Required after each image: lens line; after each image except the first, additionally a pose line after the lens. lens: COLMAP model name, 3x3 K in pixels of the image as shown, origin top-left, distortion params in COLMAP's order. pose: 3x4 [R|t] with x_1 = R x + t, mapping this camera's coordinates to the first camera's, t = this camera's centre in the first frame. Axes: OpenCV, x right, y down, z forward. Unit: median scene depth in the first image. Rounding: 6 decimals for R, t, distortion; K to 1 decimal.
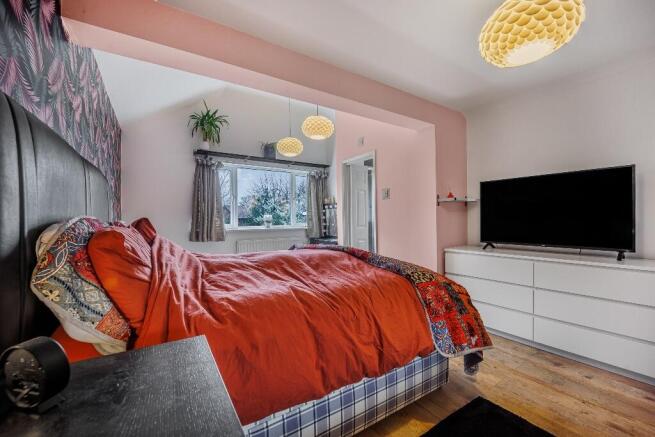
lens RADIAL K [[261.4, 0, 328.5], [0, 261.4, 222.0], [0, 0, 1]] dist [-0.013529, -0.000097]
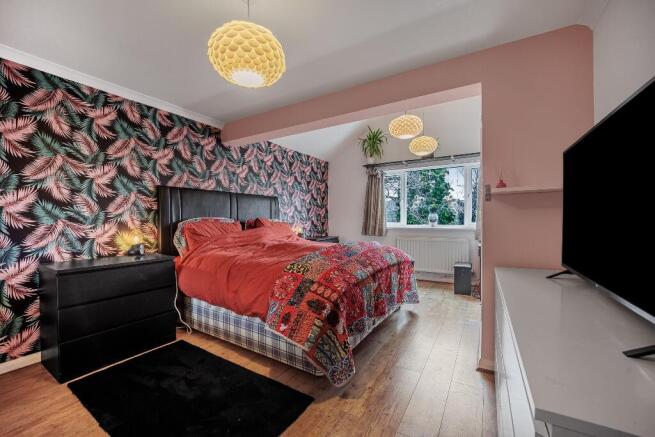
lens RADIAL K [[261.4, 0, 315.1], [0, 261.4, 218.3], [0, 0, 1]] dist [-0.013529, -0.000097]
pose [[0.412127, 0.006735, -0.911101, 0.573534], [-0.008556, 0.999957, 0.003522, -0.011933], [0.911086, 0.006344, 0.412167, 0.222531]]
